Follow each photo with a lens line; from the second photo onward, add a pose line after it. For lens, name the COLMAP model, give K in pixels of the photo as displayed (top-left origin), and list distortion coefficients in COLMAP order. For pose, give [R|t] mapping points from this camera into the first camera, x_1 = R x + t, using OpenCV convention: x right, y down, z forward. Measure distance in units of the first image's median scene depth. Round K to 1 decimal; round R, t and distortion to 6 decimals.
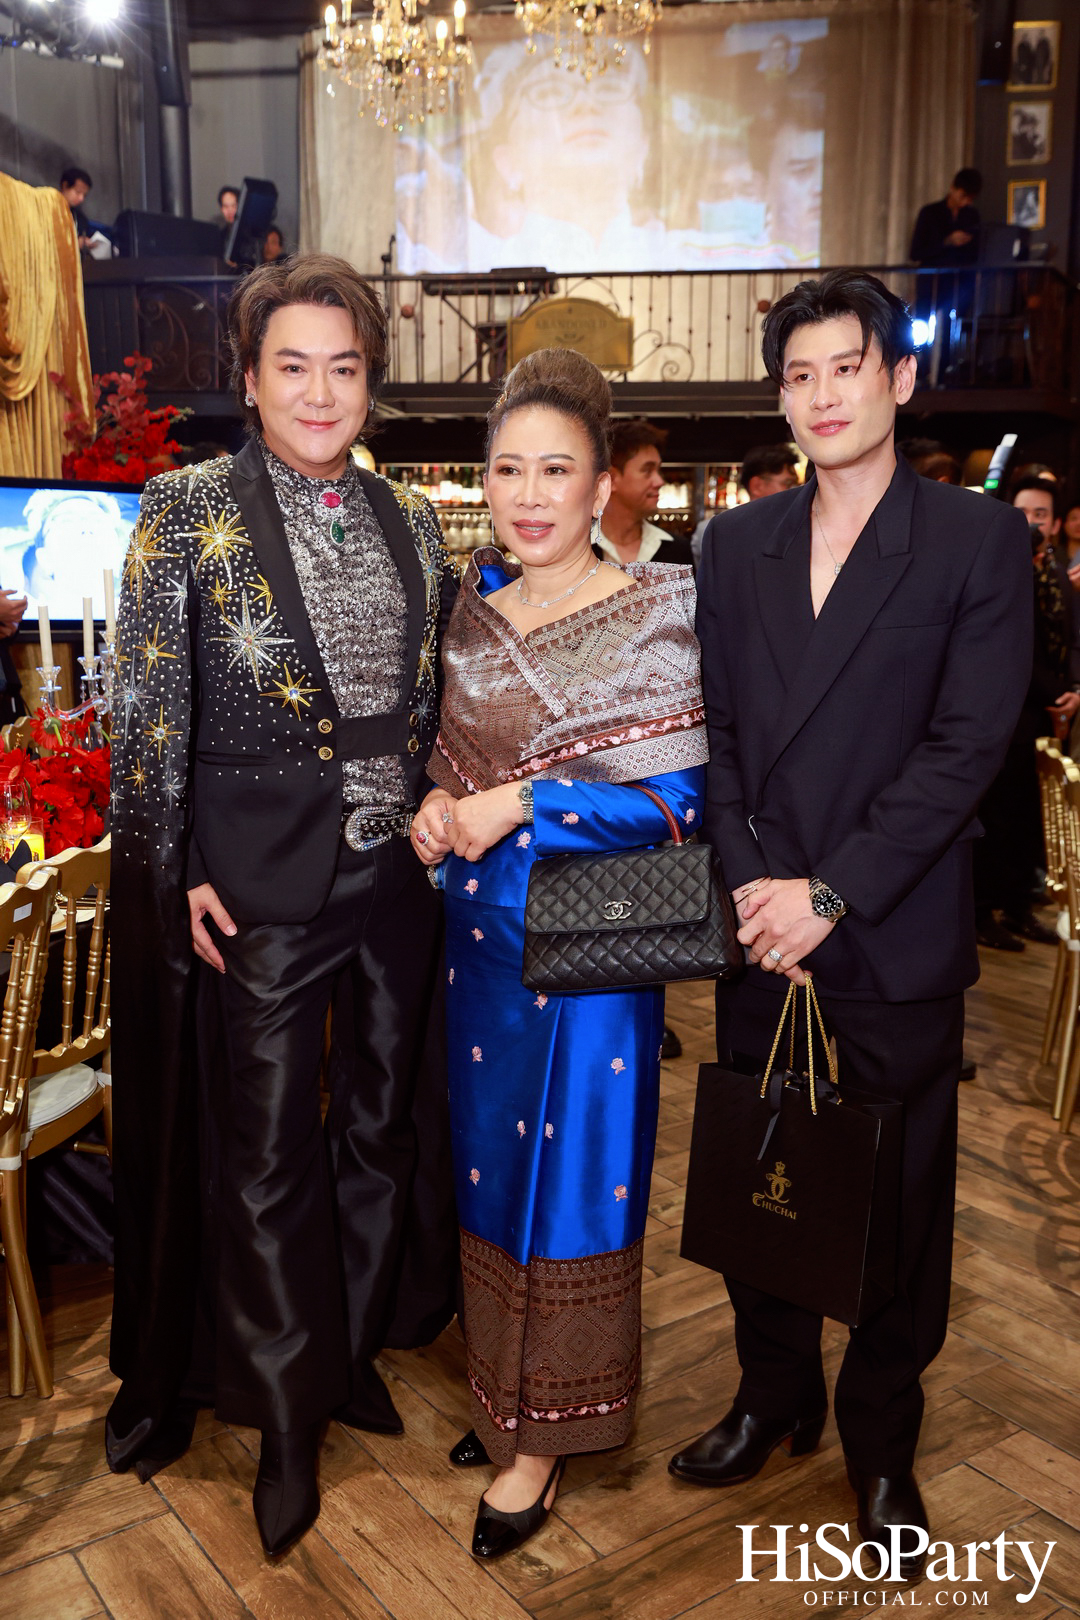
lens RADIAL K [[1581.7, 0, 544.1], [0, 1581.7, 811.6], [0, 0, 1]] dist [-0.009750, 0.007929]
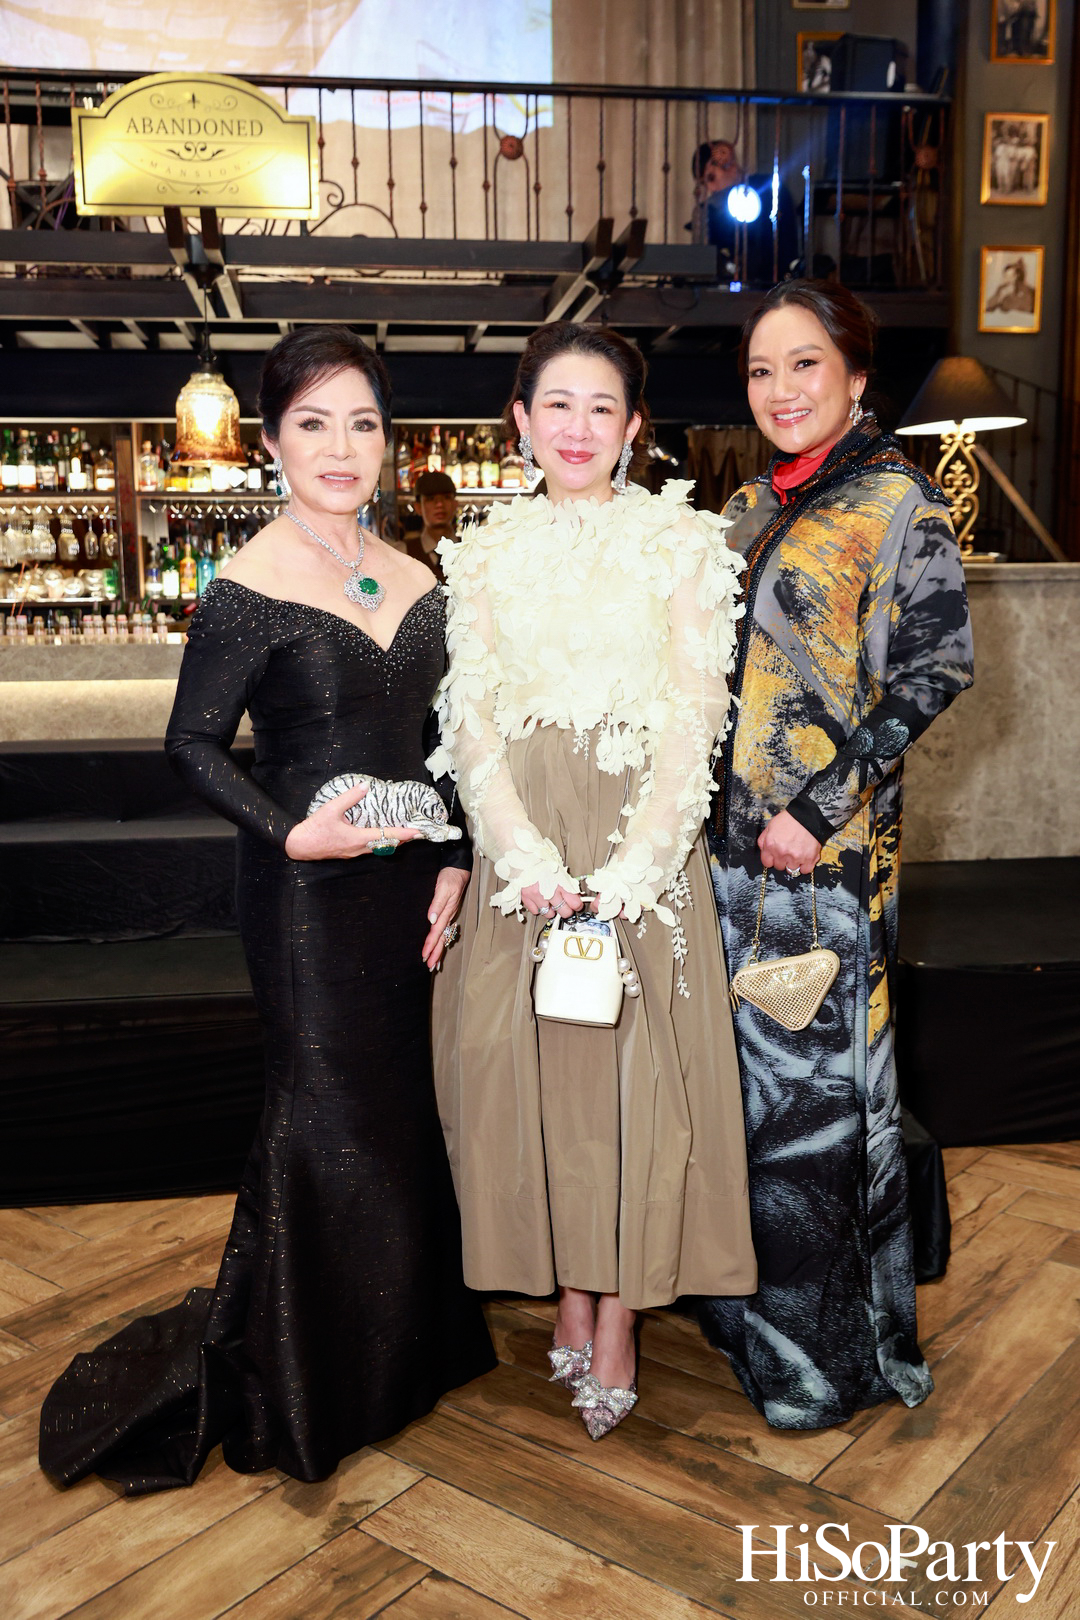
lens RADIAL K [[1569.4, 0, 566.2], [0, 1569.4, 812.1], [0, 0, 1]] dist [-0.008723, -0.002179]
pose [[0.959507, -0.056561, 0.275948, -0.017685], [0.061607, 0.998054, -0.009642, -0.051638], [-0.274865, 0.026252, 0.961124, 0.372335]]
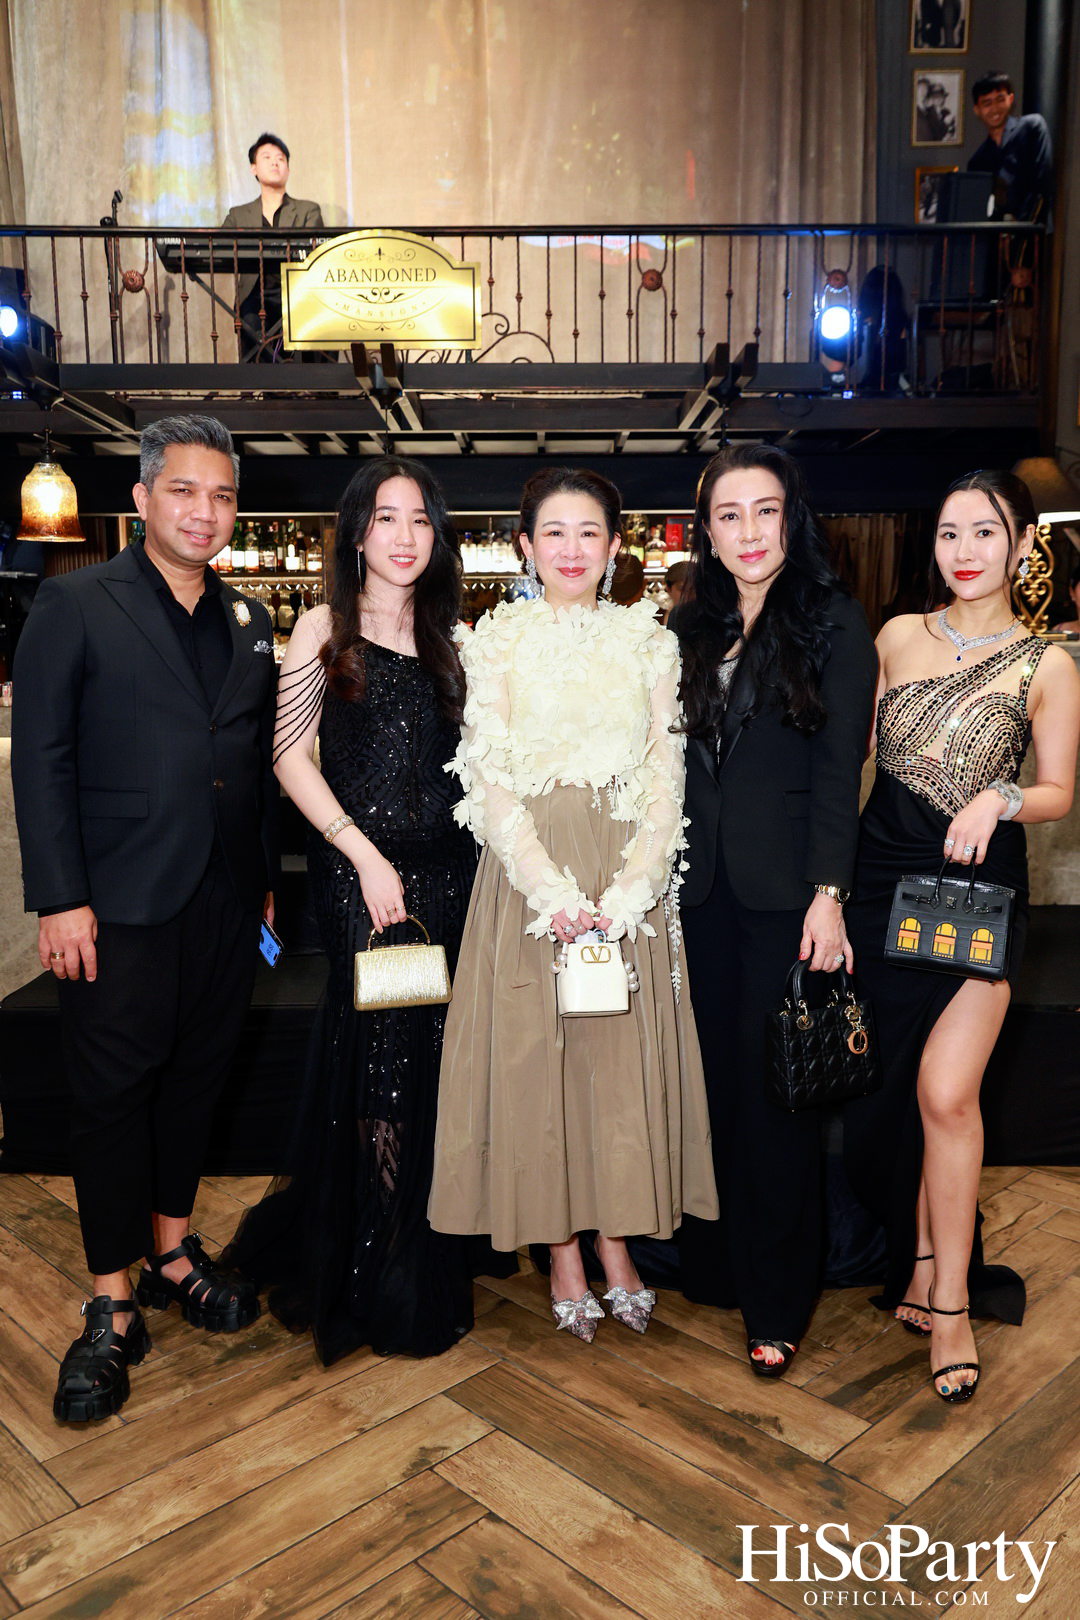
lens RADIAL K [[1359.1, 0, 548.2], [0, 1359.1, 812.4], [0, 0, 1]] dist [-0.000377, -0.000081]
pose [[0.988007, -0.031953, 0.151065, -0.005066], [0.037500, 0.998717, -0.034018, -0.055582], [-0.149785, 0.039275, 0.987938, 0.364755]]
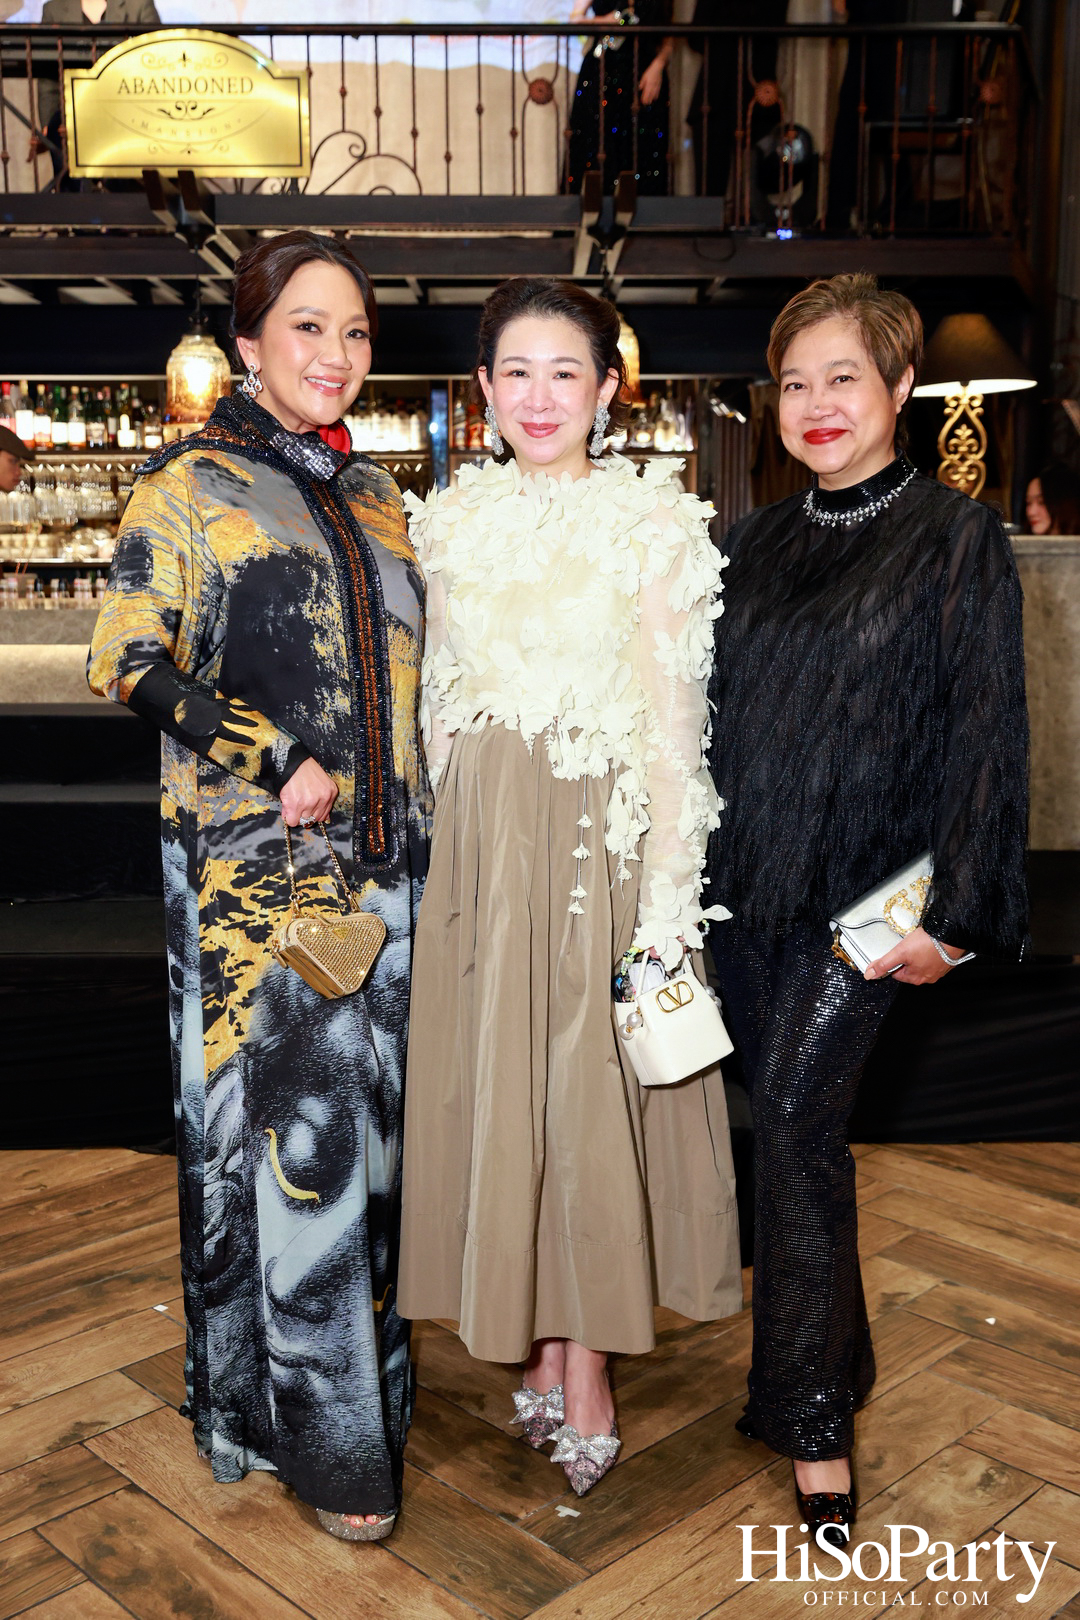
lens RADIAL K [[1718.5, 0, 544.6], [0, 1718.5, 815.5], [0, 0, 1]] dist [-0.009160, 0.009204]
pose [[0.987524, -0.032237, 0.154132, 0.031118], [0.032863, 0.999459, -0.001511, -0.047947], [-0.154000, 0.006558, 0.988049, 0.335229]]
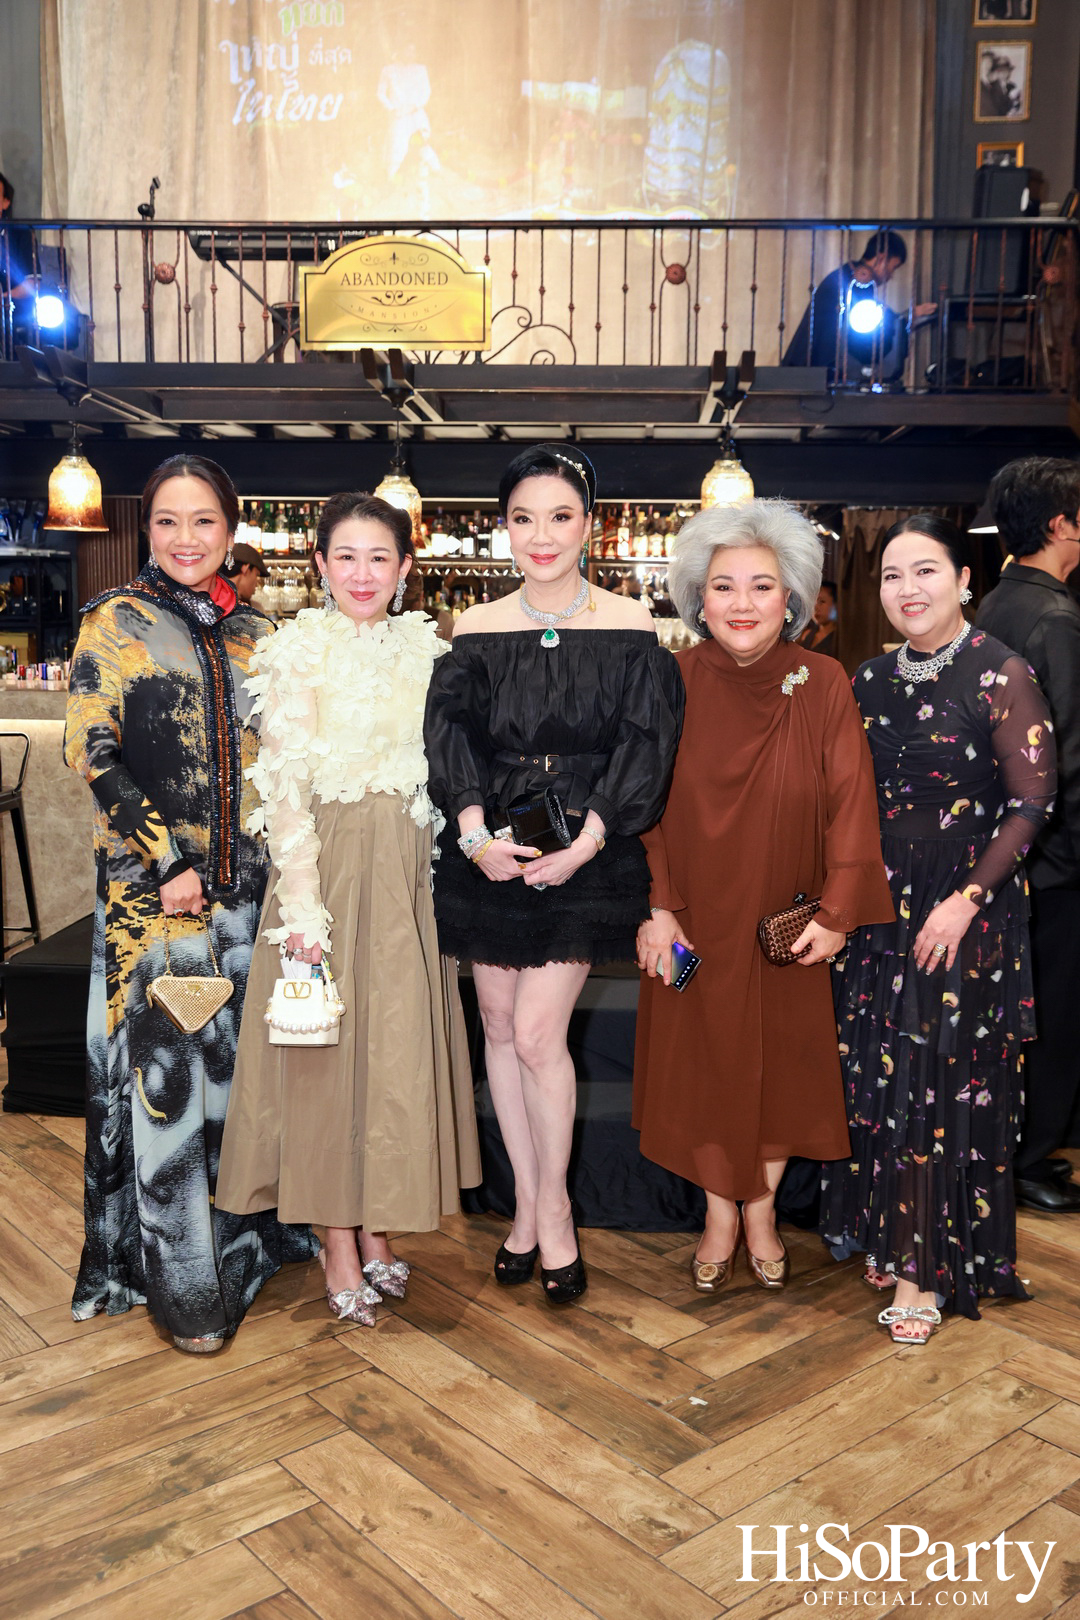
lens RADIAL K [[1531.2, 0, 540.0], [0, 1531.2, 810.0], [0, 0, 1]] dist [-0.012870, 0.000800]
pose [[0.996345, -0.004468, 0.085308, 0.017537], [0.007422, 0.999383, -0.034338, -0.051298], [-0.085102, 0.034846, 0.995763, 0.294591]]
